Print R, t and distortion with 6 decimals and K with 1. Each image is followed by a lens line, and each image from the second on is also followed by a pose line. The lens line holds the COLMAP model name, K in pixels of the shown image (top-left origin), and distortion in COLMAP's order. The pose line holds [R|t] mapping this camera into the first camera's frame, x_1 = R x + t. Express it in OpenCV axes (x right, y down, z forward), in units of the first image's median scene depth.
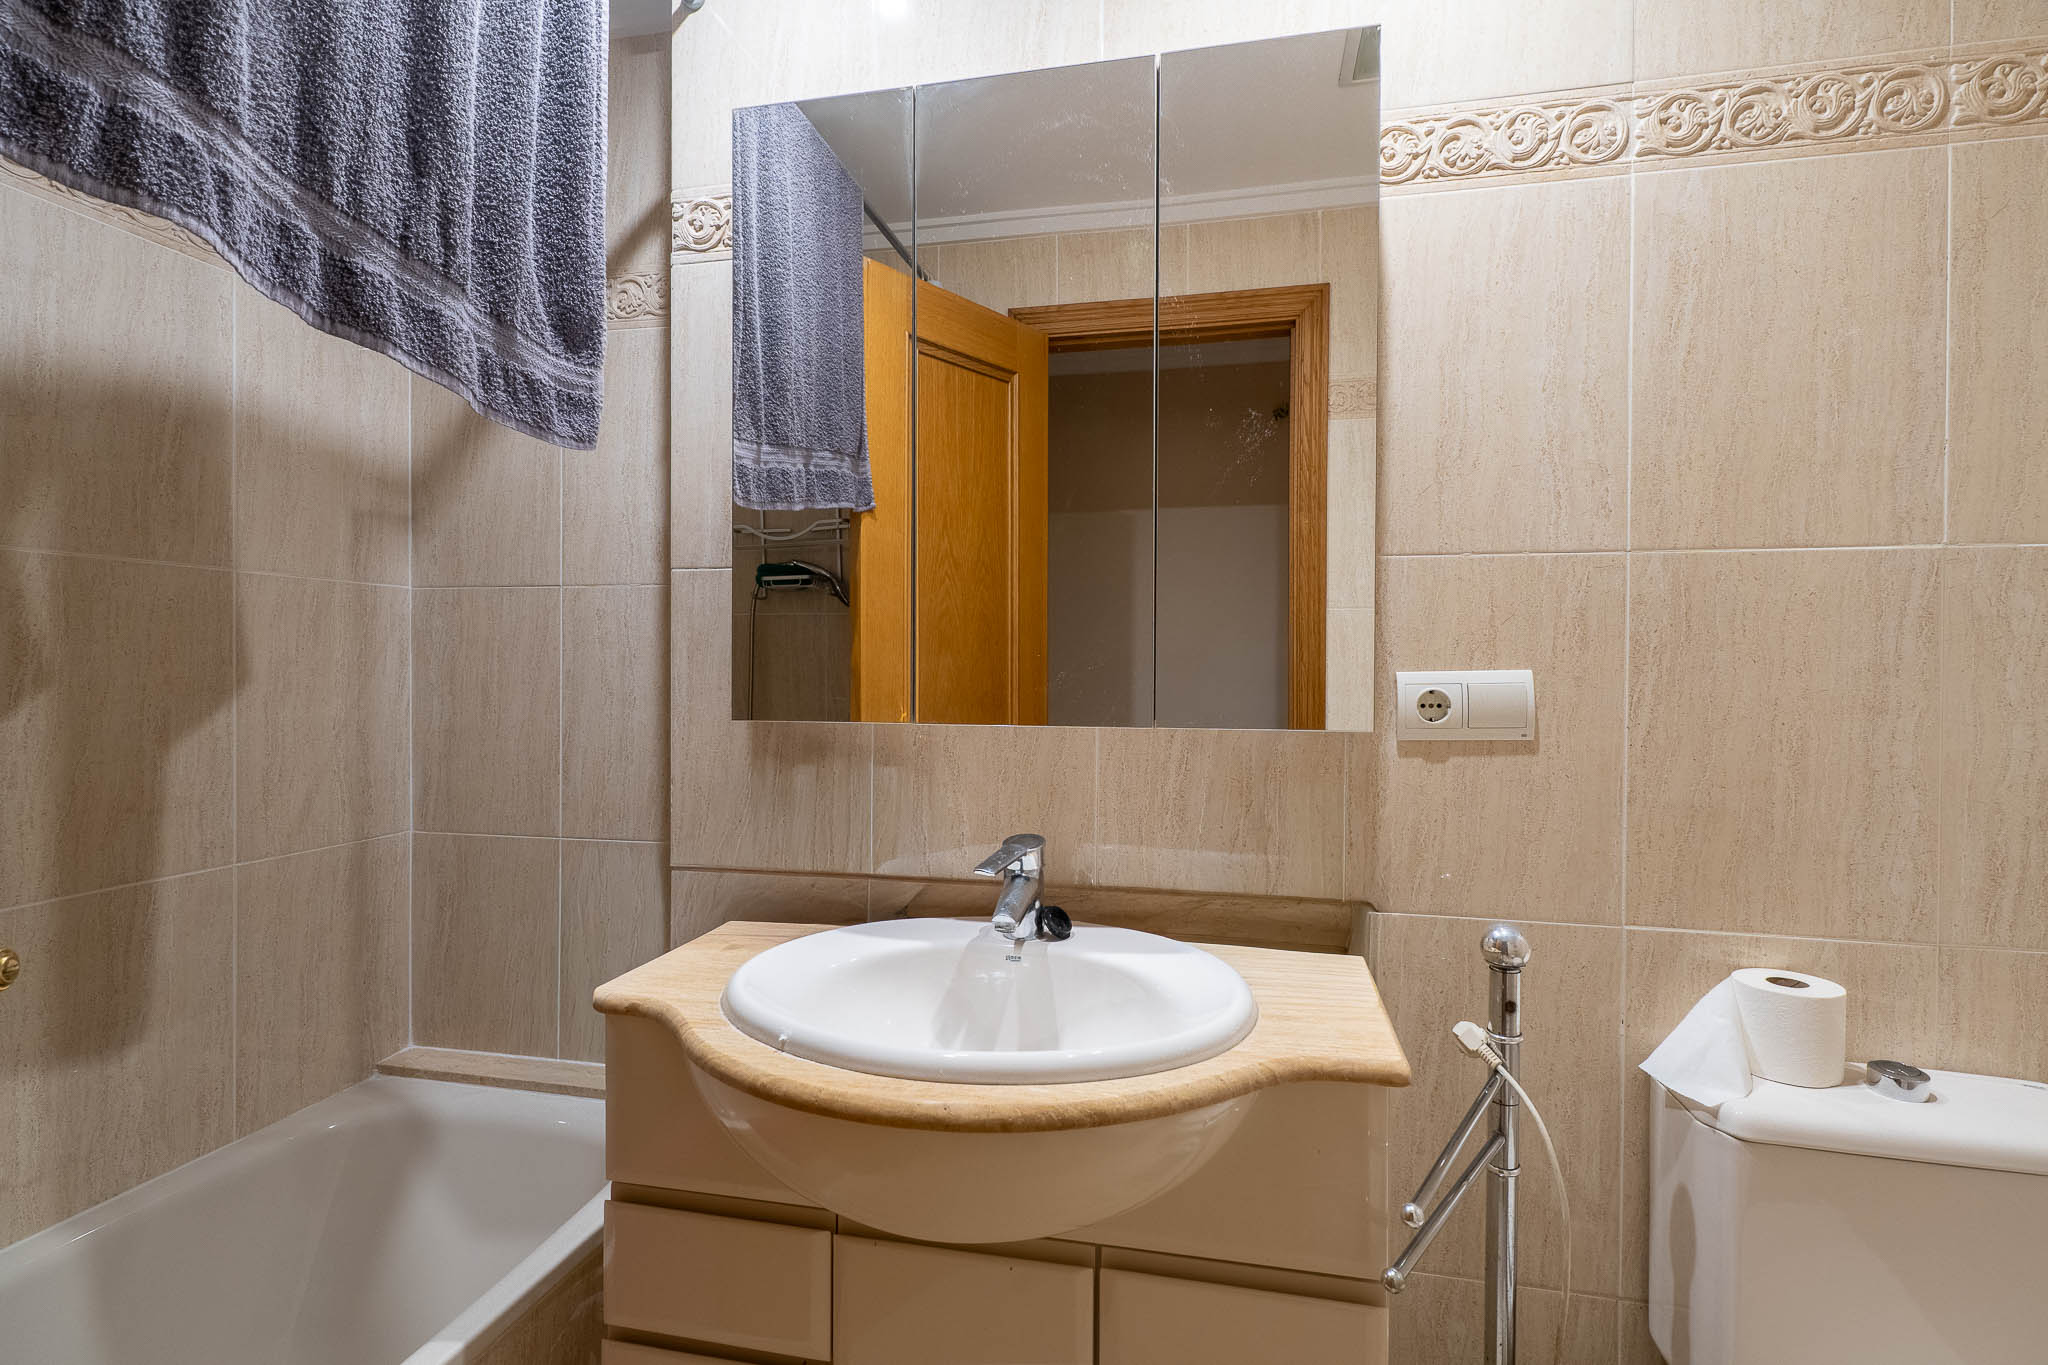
lens RADIAL K [[999.5, 0, 1026.4], [0, 999.5, 679.7], [0, 0, 1]] dist [0.003383, -0.001606]
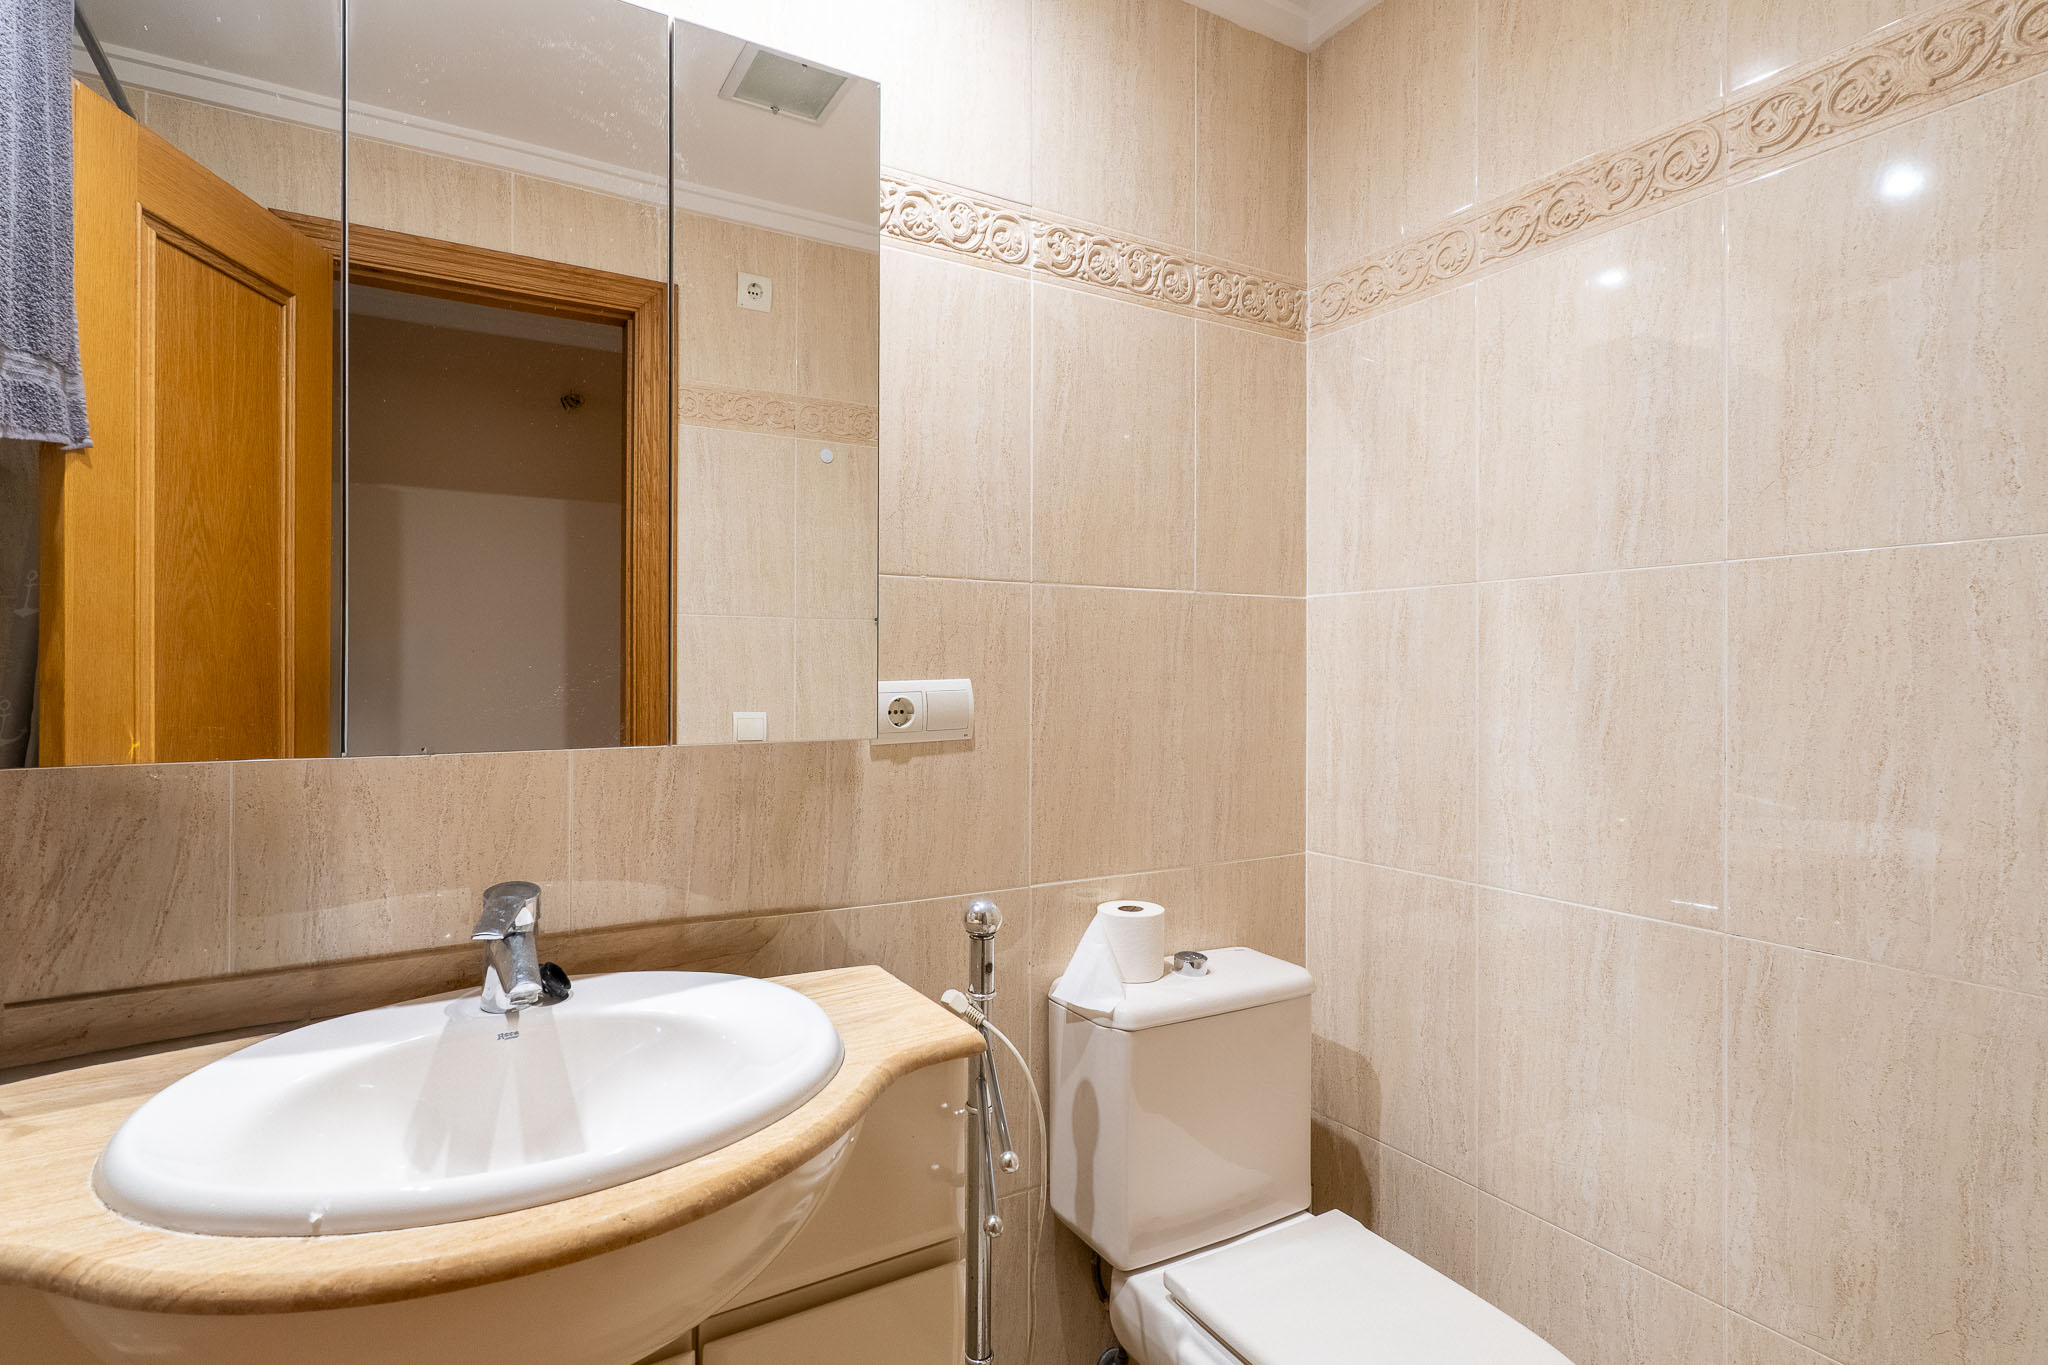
lens RADIAL K [[999.5, 0, 1026.2], [0, 999.5, 675.0], [0, 0, 1]] dist [0.003383, -0.001606]
pose [[0.730881, -0.005737, 0.682481, -0.249896], [0.010854, 0.999936, -0.003218, -0.010090], [-0.682419, 0.009759, 0.730896, 0.100025]]
